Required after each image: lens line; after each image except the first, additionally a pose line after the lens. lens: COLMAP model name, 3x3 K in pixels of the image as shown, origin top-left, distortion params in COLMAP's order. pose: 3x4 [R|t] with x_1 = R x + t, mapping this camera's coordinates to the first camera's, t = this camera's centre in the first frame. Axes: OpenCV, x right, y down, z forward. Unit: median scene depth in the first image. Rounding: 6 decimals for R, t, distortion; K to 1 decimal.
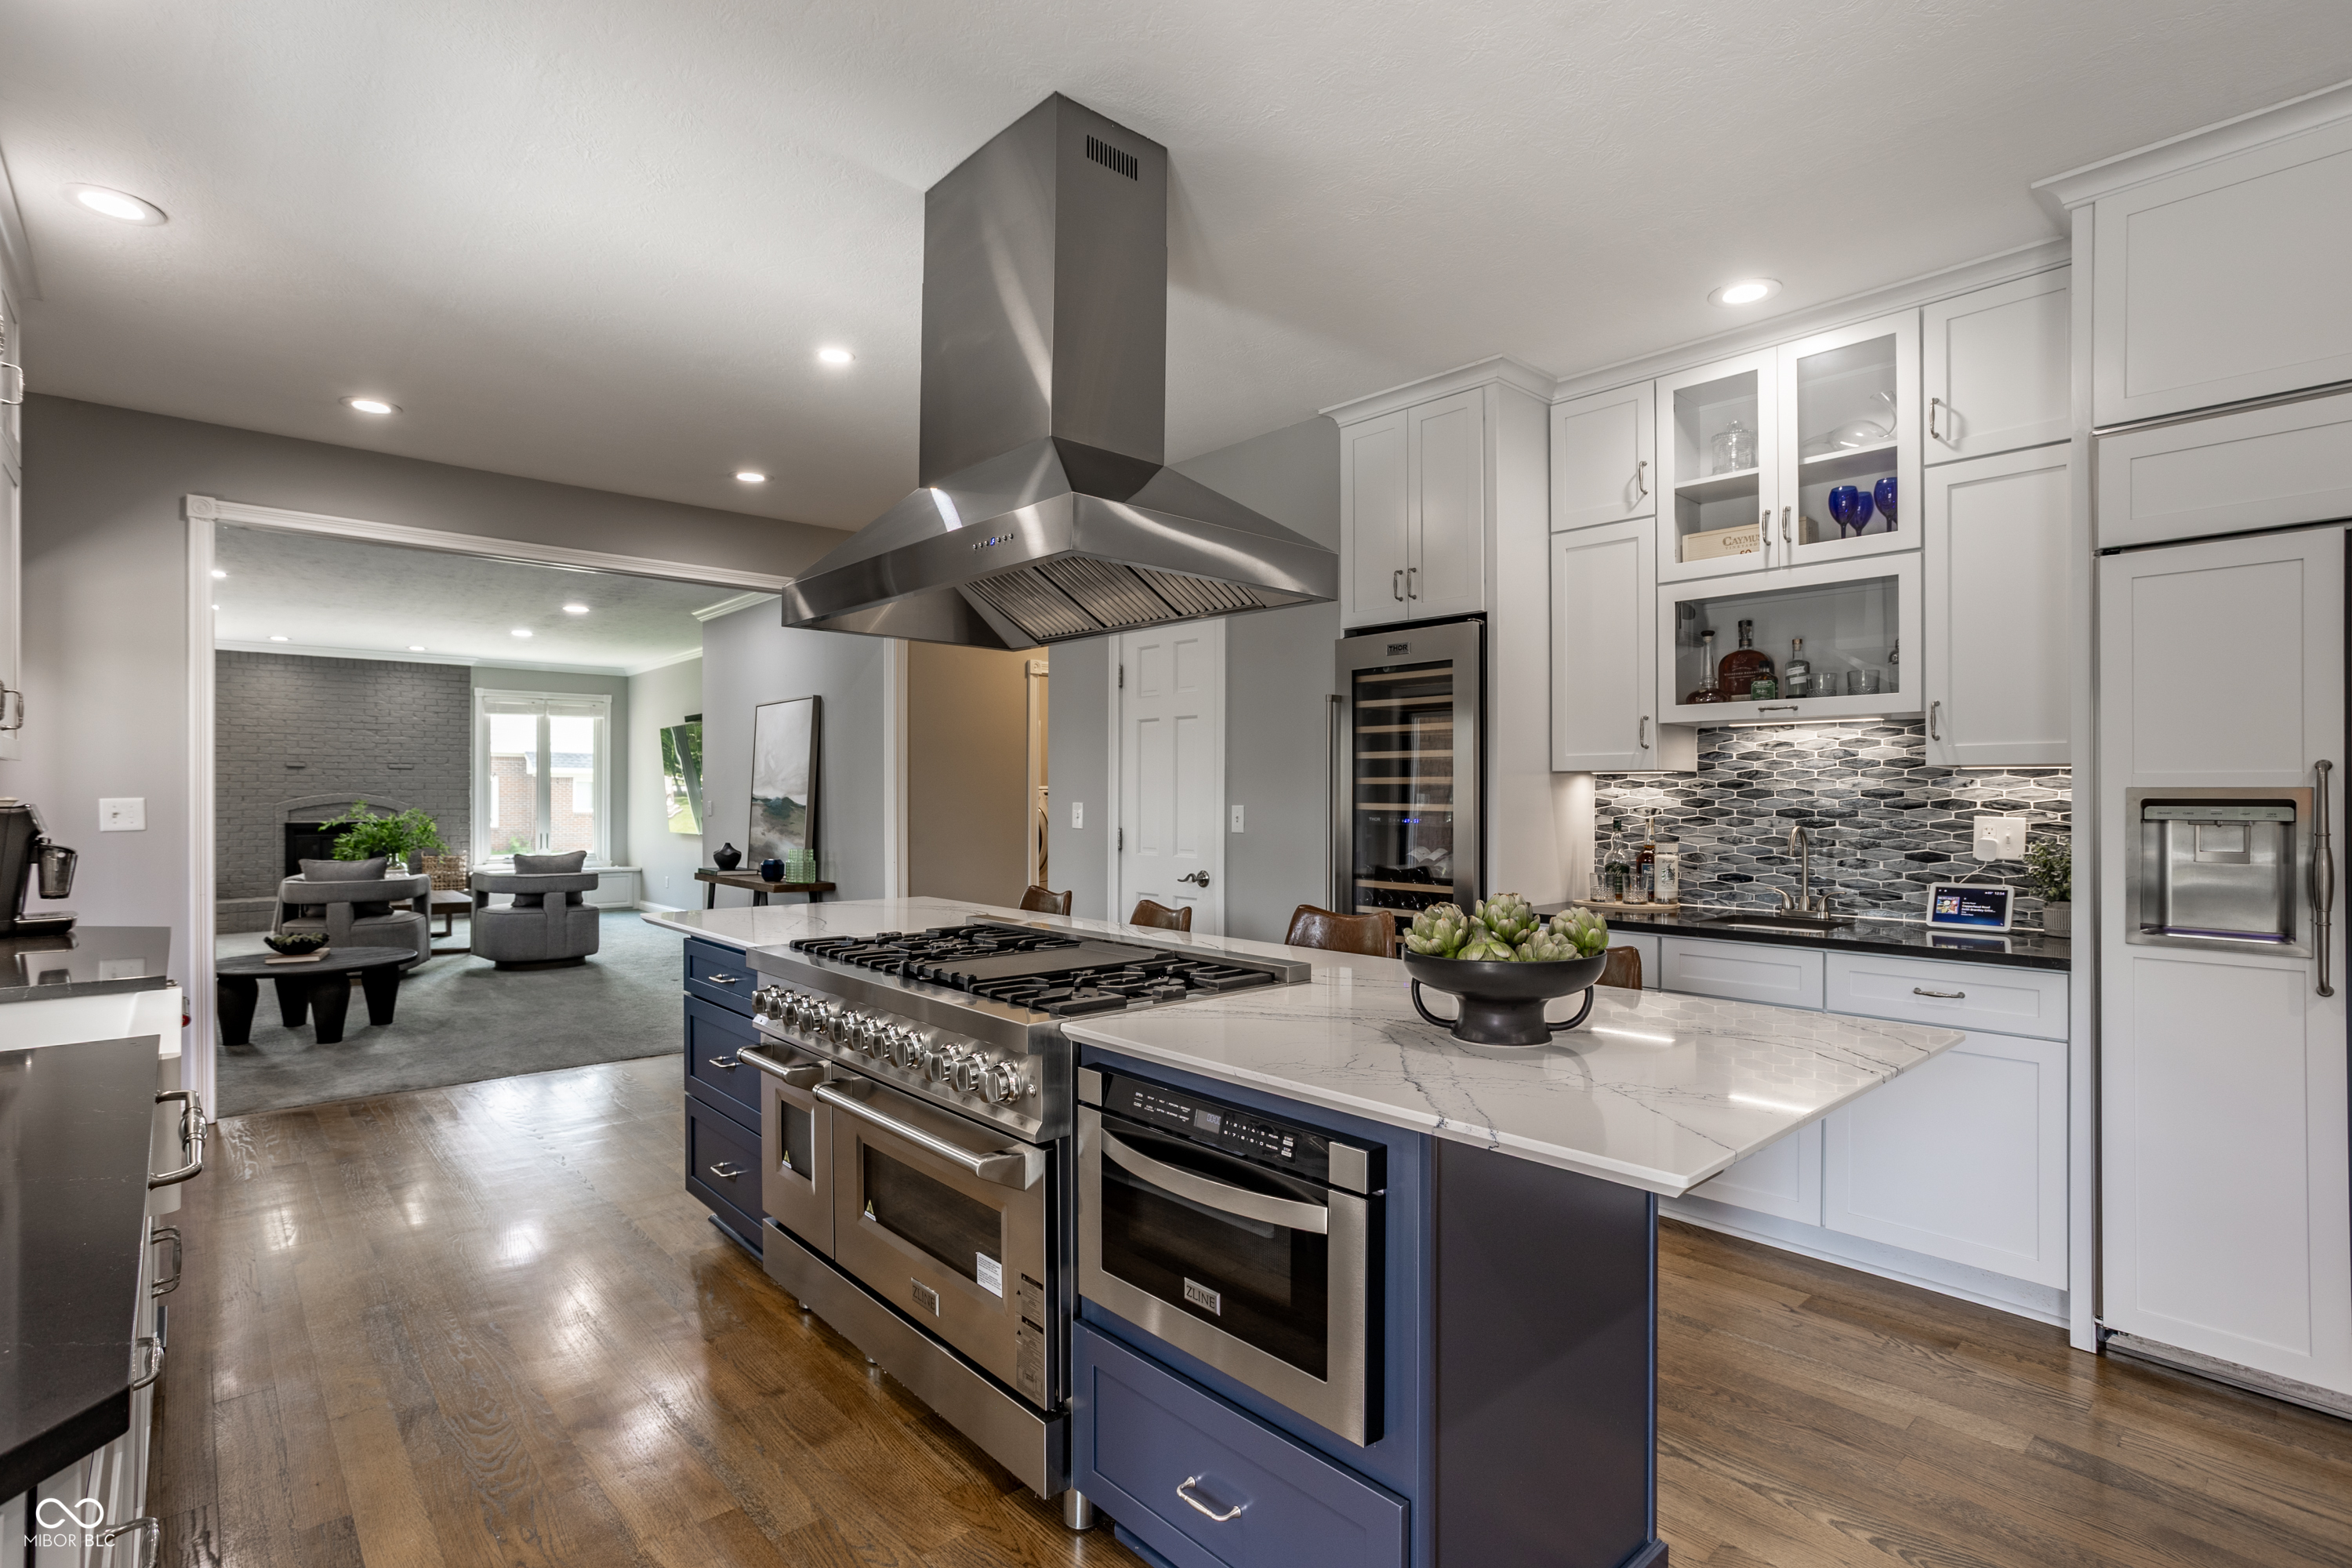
lens RADIAL K [[1144.6, 0, 1166.4], [0, 1144.6, 789.4], [0, 0, 1]] dist [-0.058289, 0.035648]
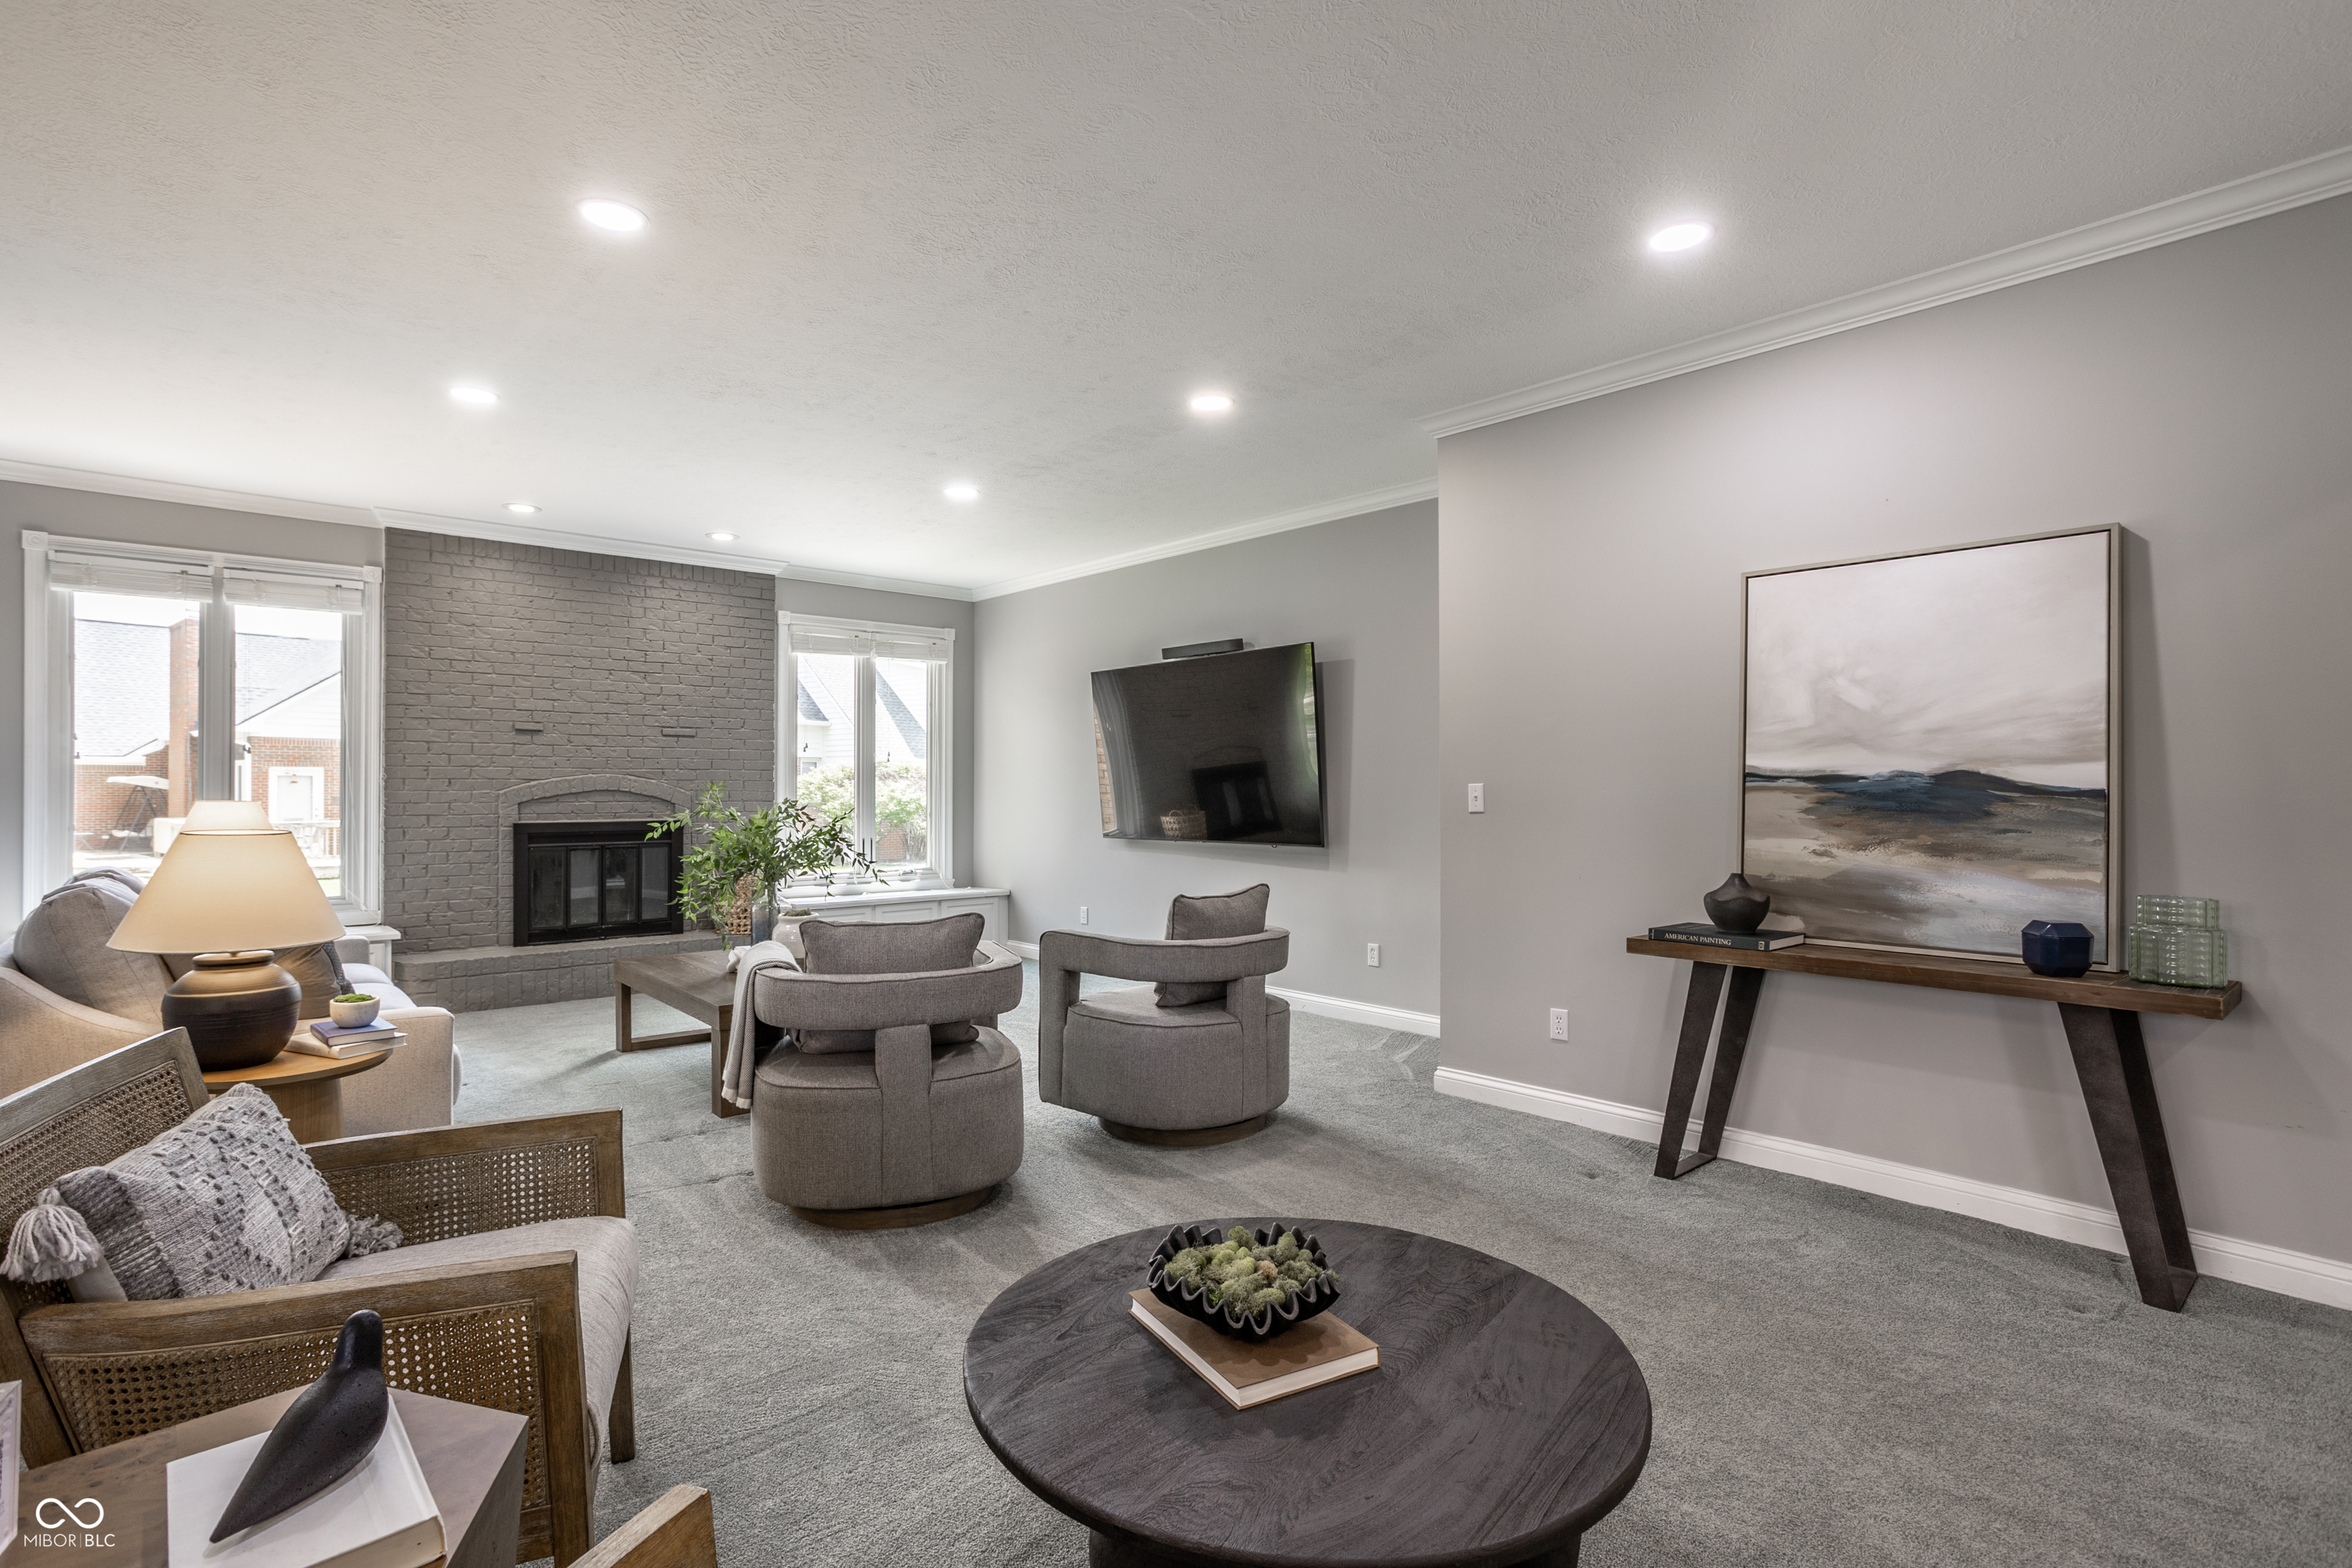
lens RADIAL K [[1144.6, 0, 1166.4], [0, 1144.6, 789.4], [0, 0, 1]] dist [-0.058289, 0.035648]
pose [[0.999992, 0.002820, 0.002852, -0.432402], [-0.002843, 0.999961, 0.008320, 0.005577], [-0.002828, -0.008328, 0.999961, 0.387238]]
